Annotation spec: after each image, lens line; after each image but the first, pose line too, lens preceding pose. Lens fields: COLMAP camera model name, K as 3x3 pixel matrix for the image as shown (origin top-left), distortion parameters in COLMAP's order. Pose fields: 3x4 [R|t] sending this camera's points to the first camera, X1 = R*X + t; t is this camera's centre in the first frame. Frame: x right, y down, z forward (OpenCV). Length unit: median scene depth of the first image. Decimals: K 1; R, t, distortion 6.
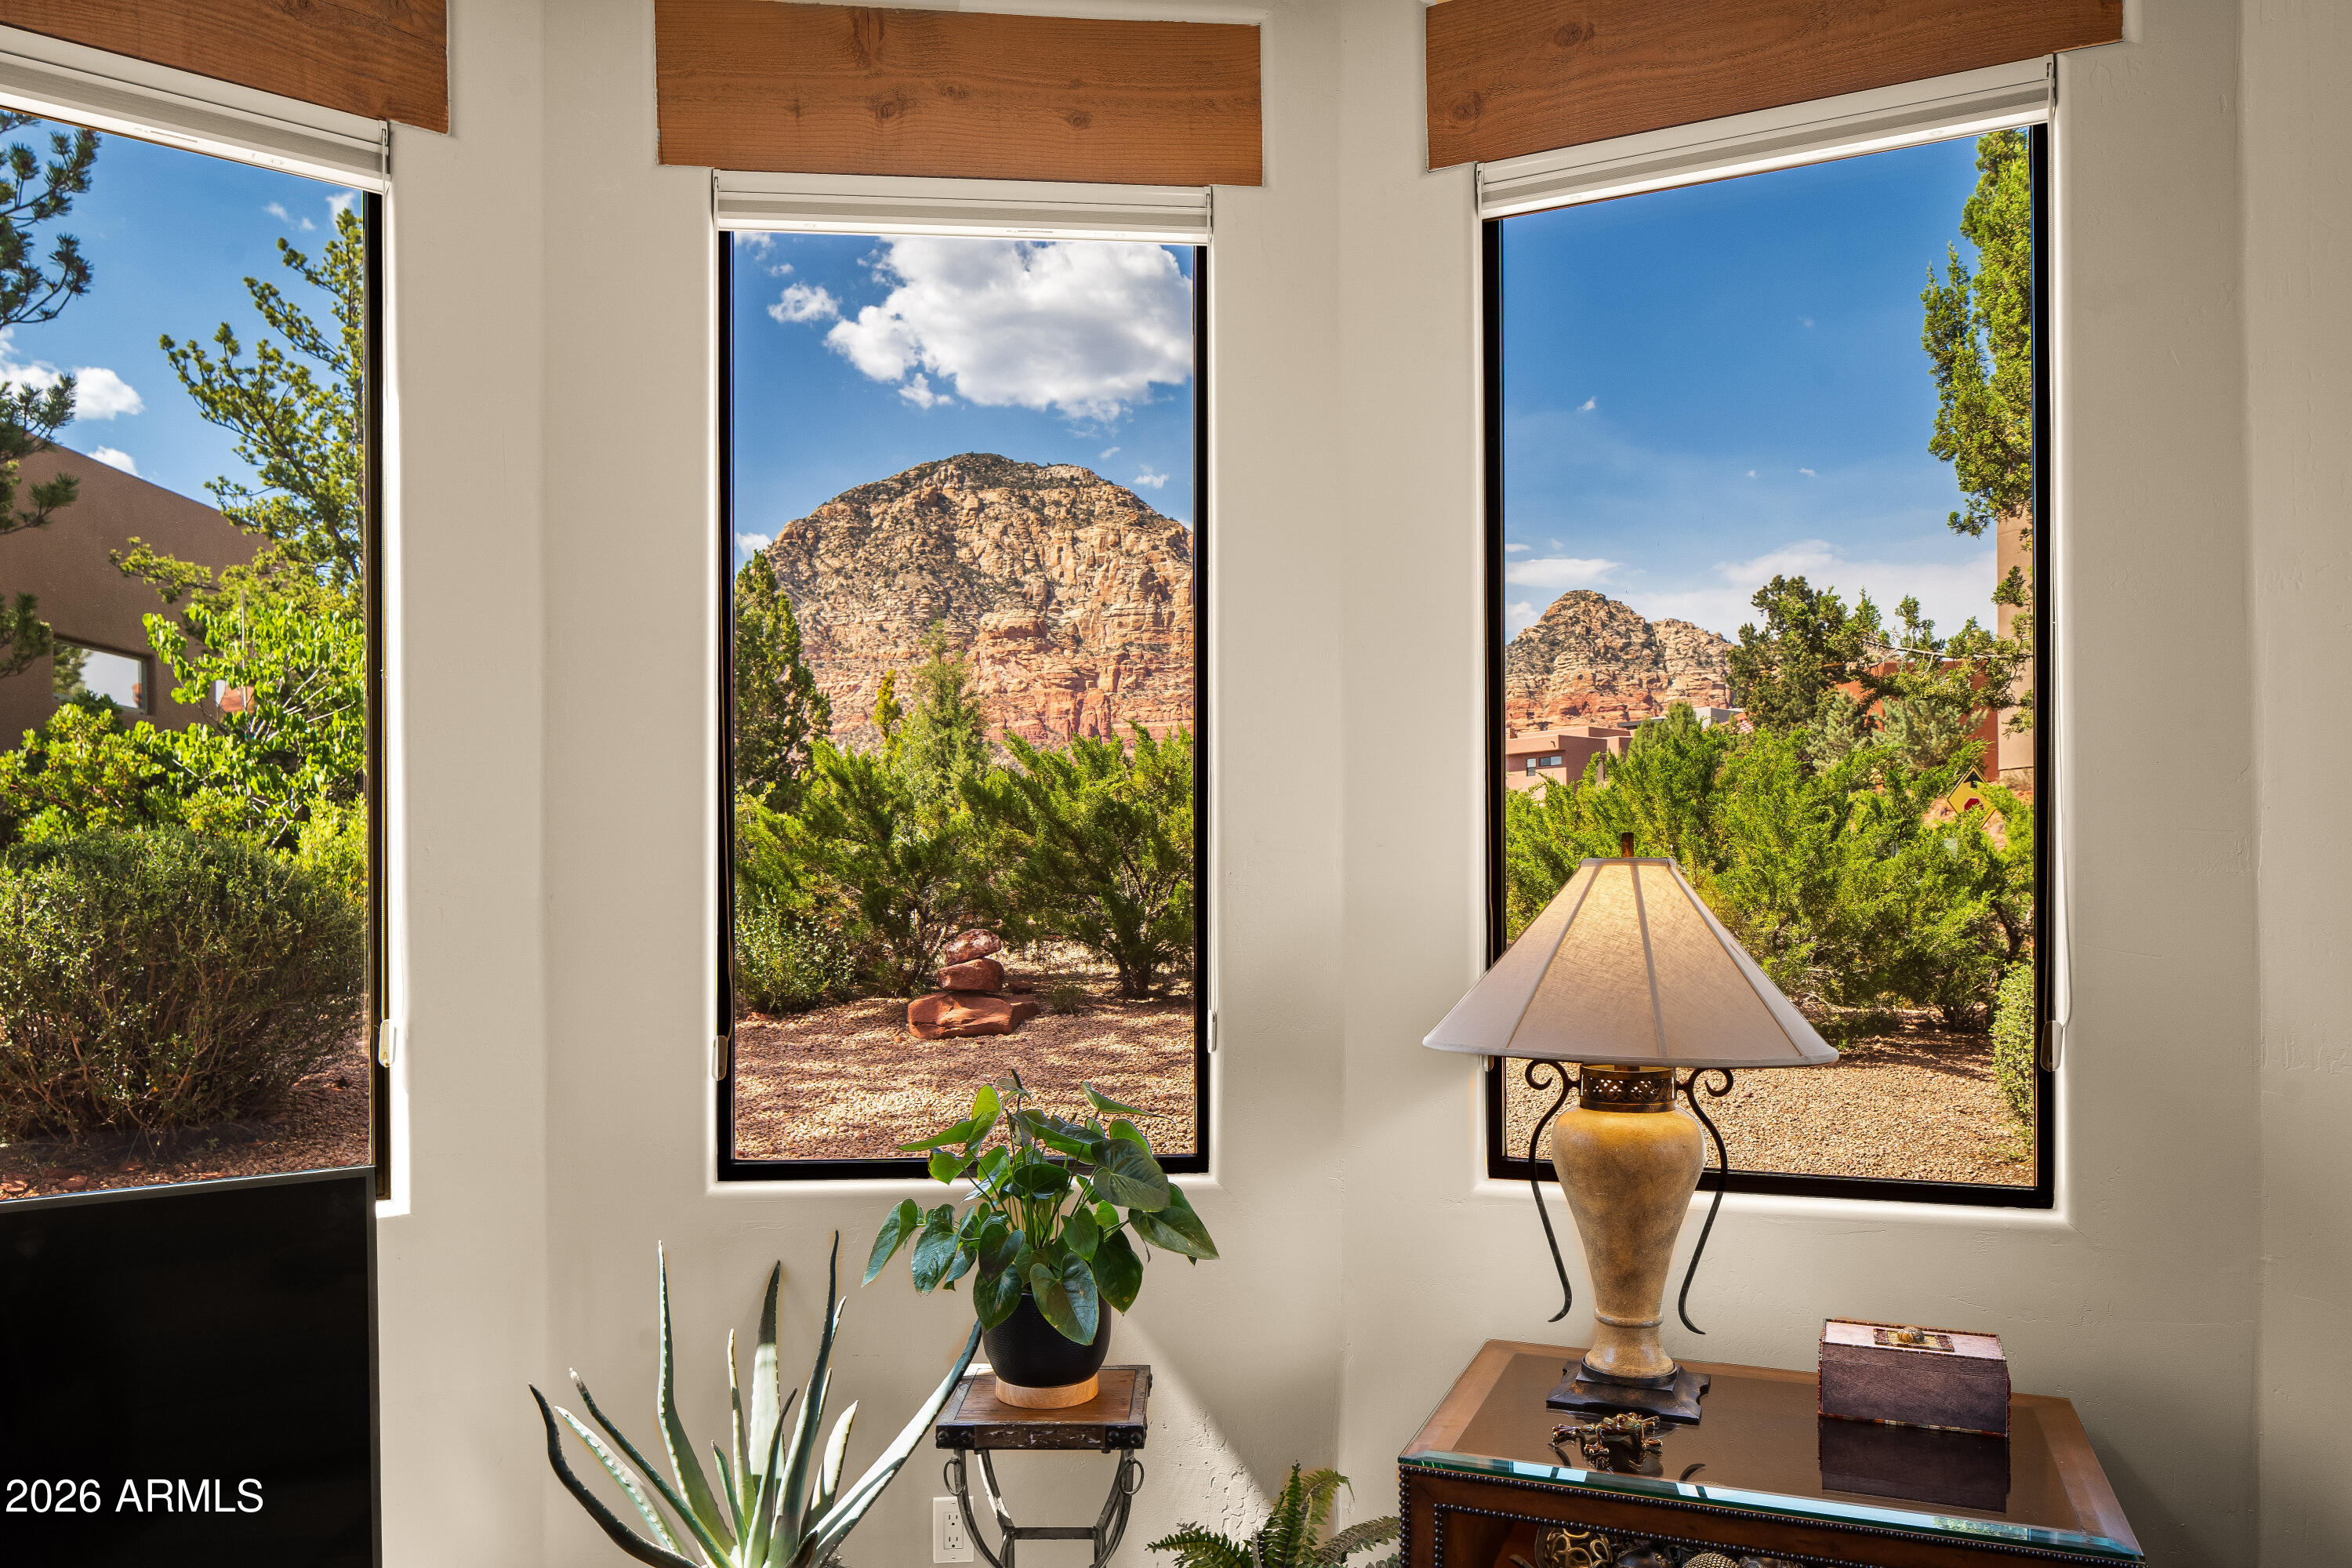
lens RADIAL K [[1587.5, 0, 1161.9], [0, 1587.5, 907.0], [0, 0, 1]] dist [0.004192, -0.002283]
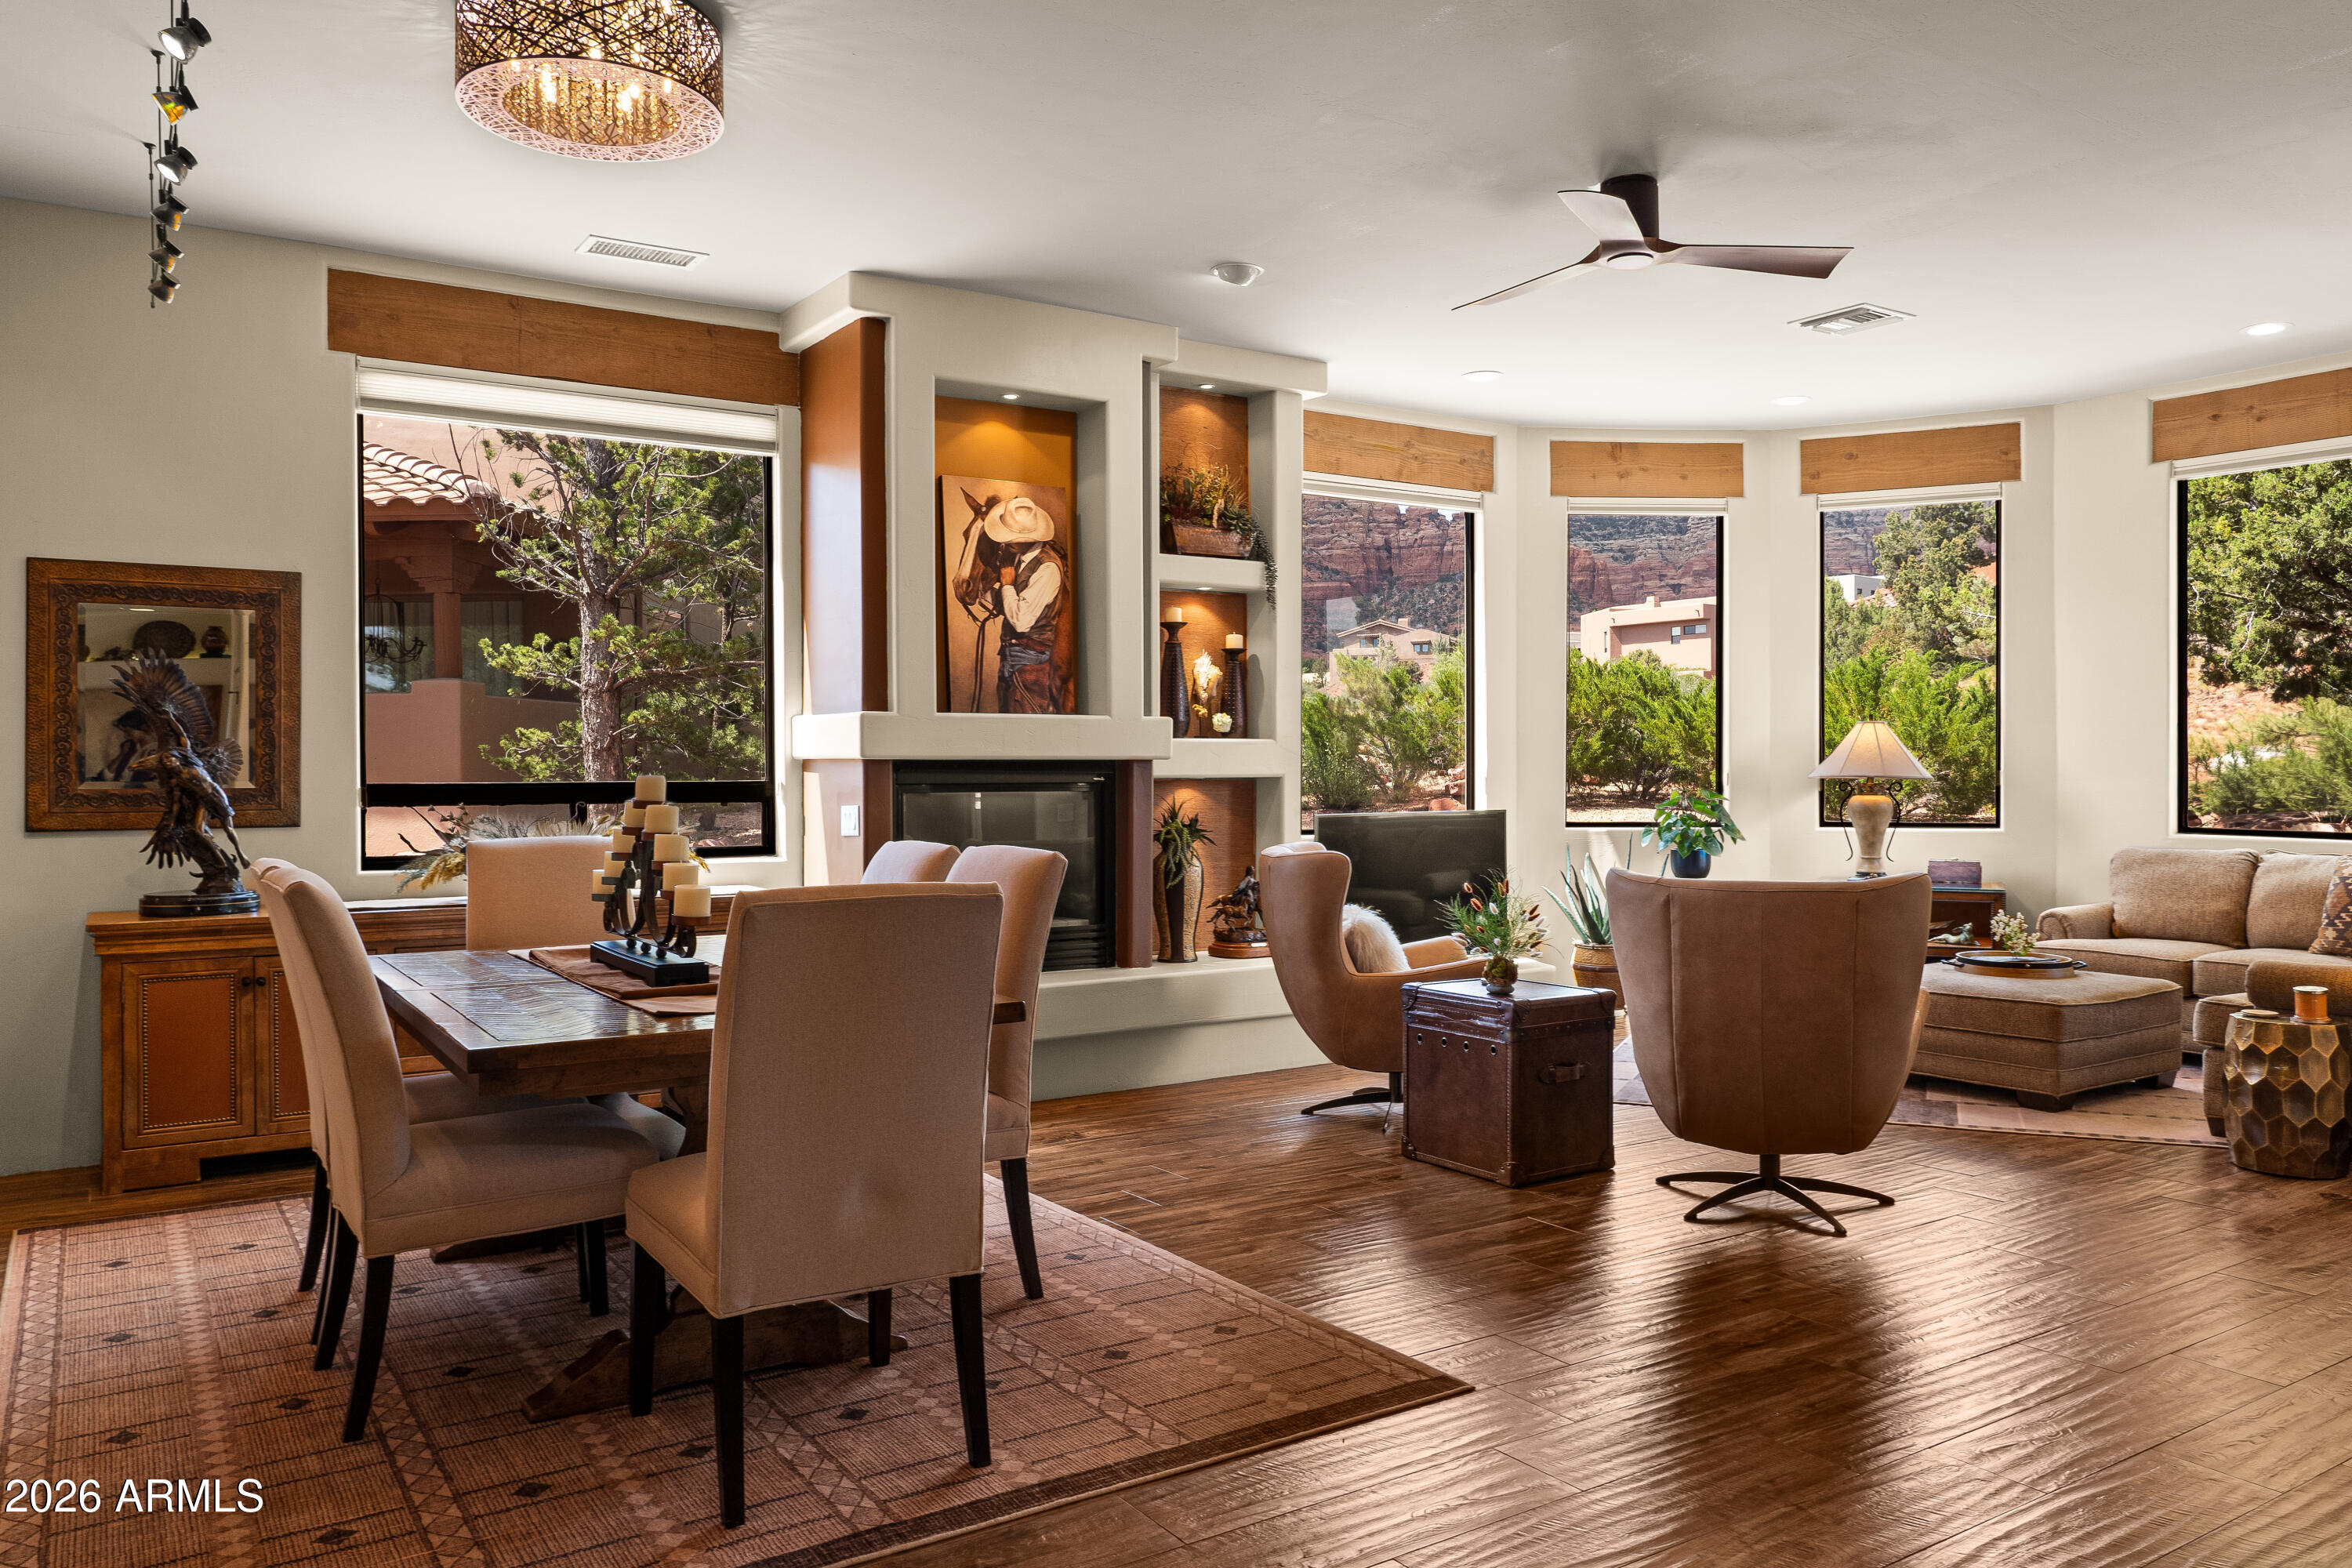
lens RADIAL K [[1634.6, 0, 1221.9], [0, 1634.6, 777.8], [0, 0, 1]] dist [-0.007370, -0.001819]
pose [[0.999380, 0.004498, -0.034905, -0.826322], [-0.004425, 0.999988, 0.002170, 0.074947], [0.034915, -0.002015, 0.999388, -2.155687]]
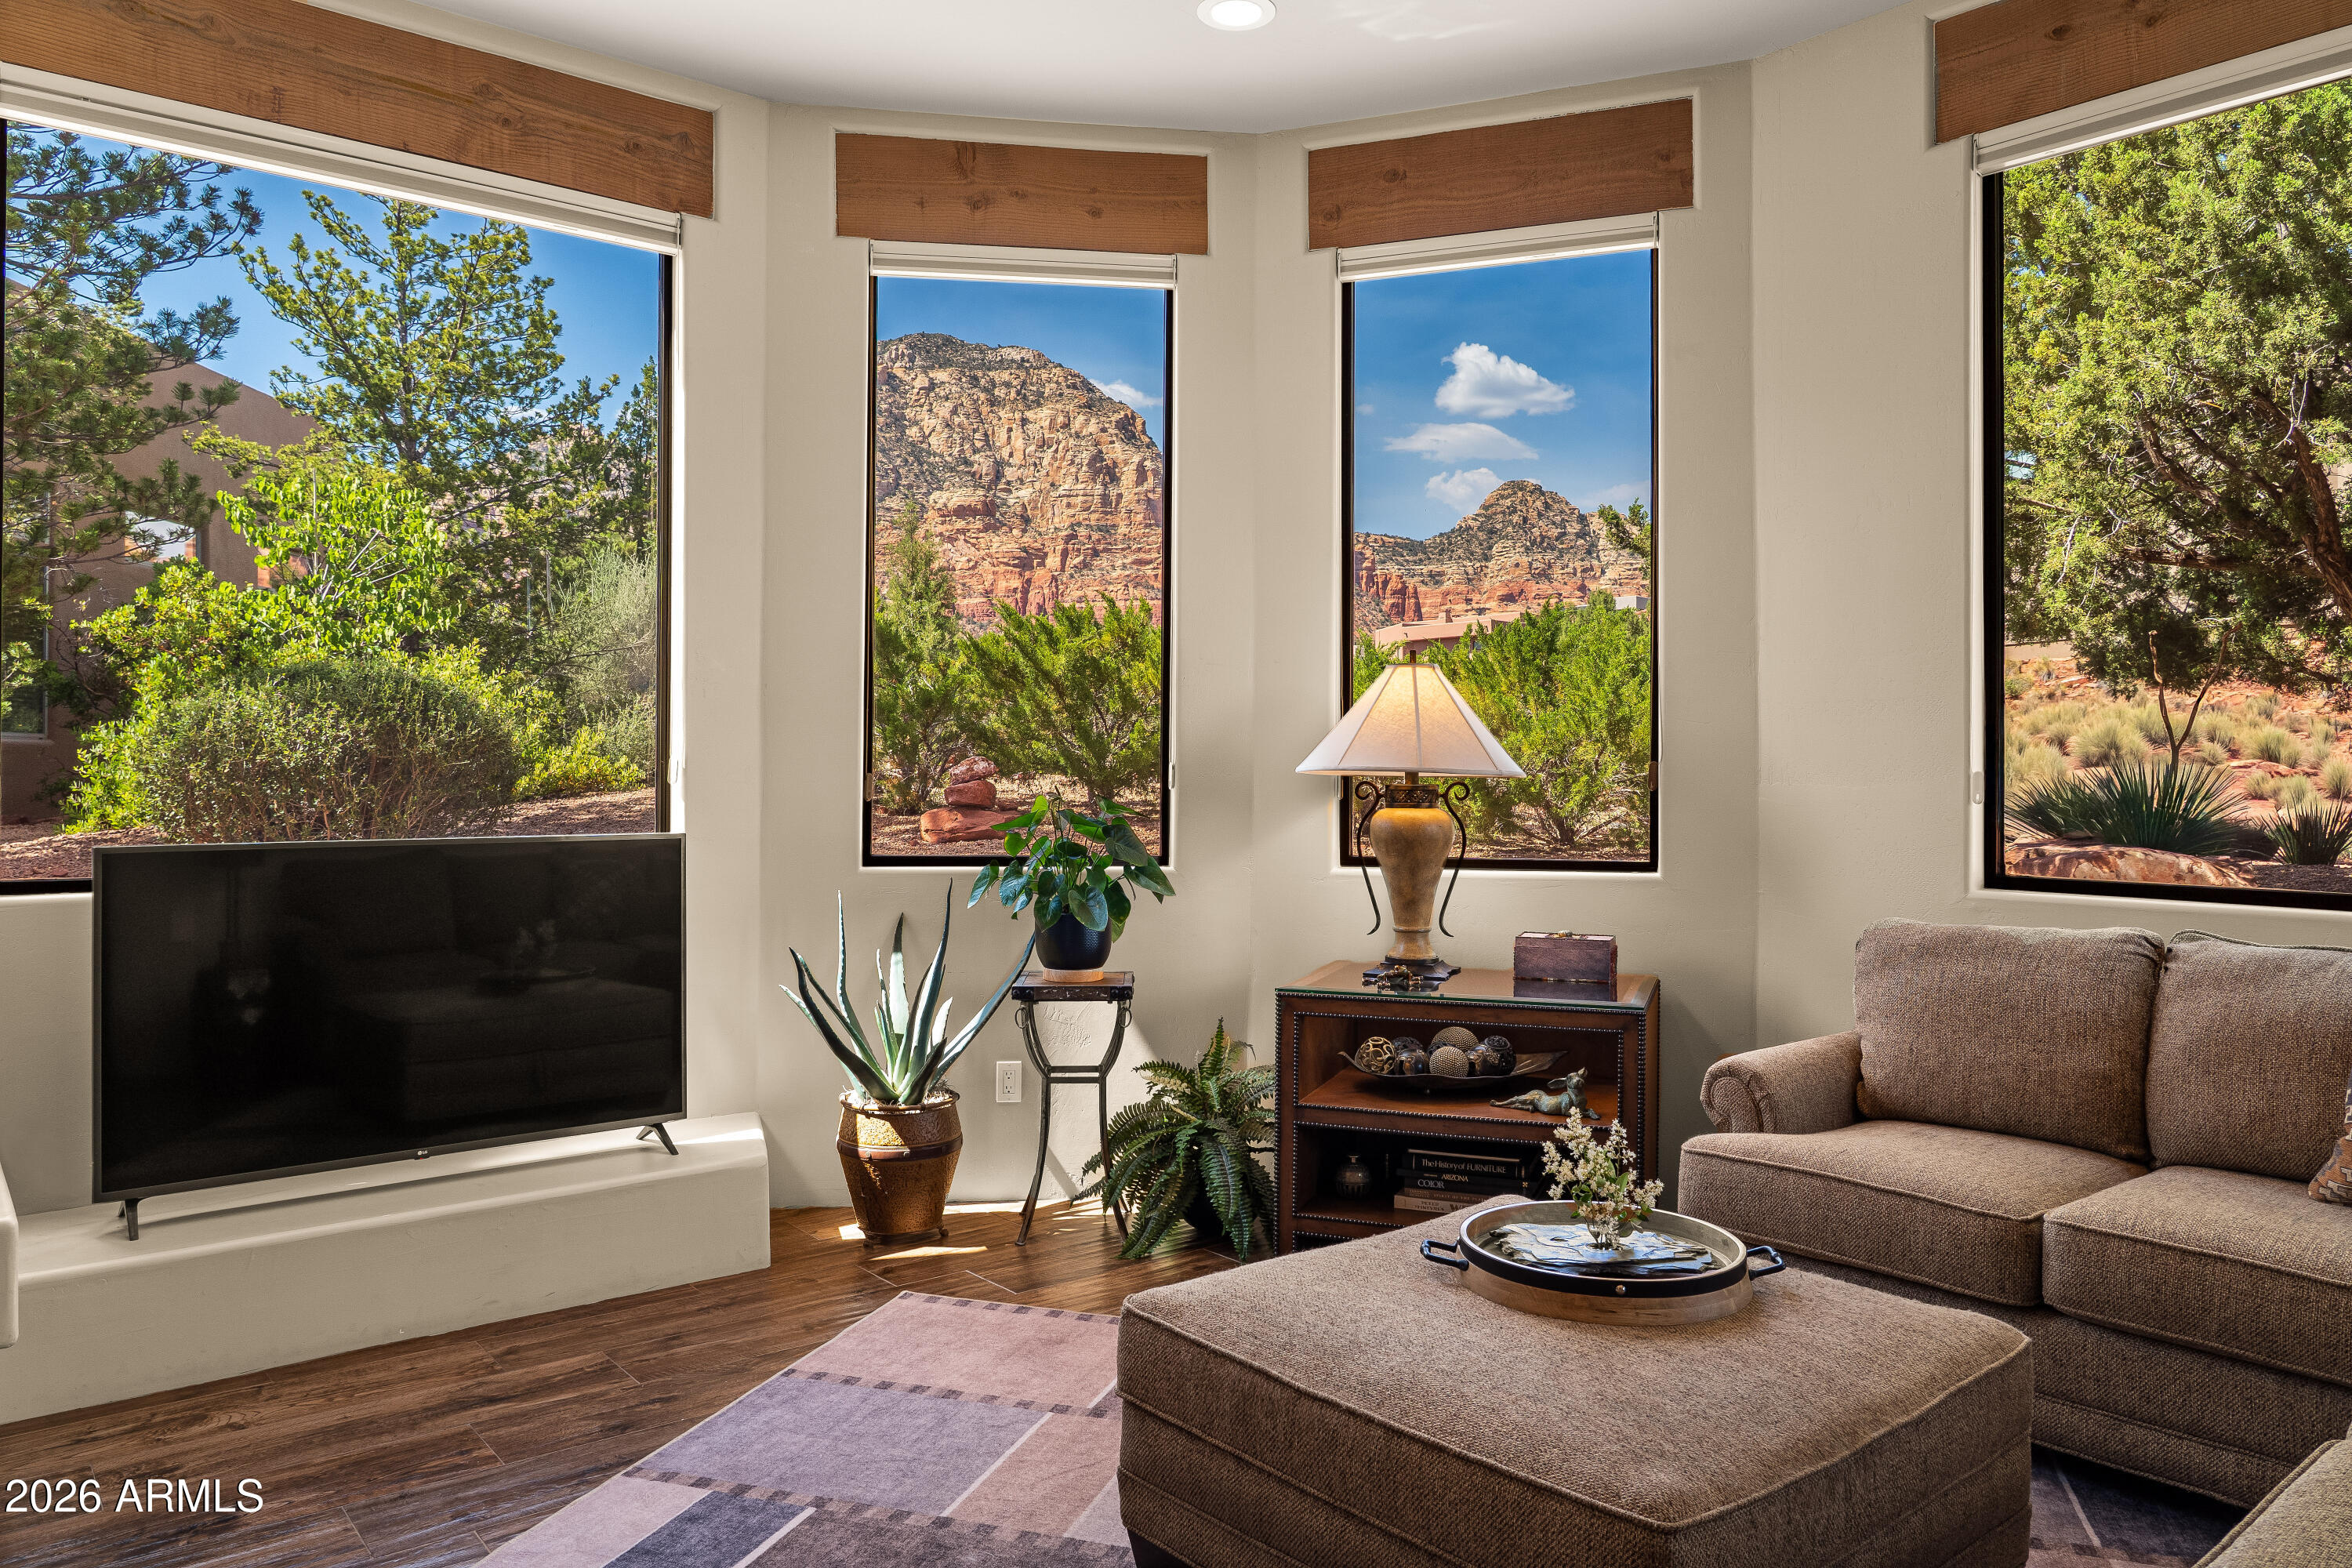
lens RADIAL K [[1569.8, 0, 1193.5], [0, 1569.8, 774.8], [0, 0, 1]] dist [-0.019799, 0.001186]
pose [[0.998445, 0.009685, 0.054903, -0.034344], [-0.009312, 0.999932, -0.007054, 0.089017], [-0.054968, 0.006532, 0.998467, -0.600514]]
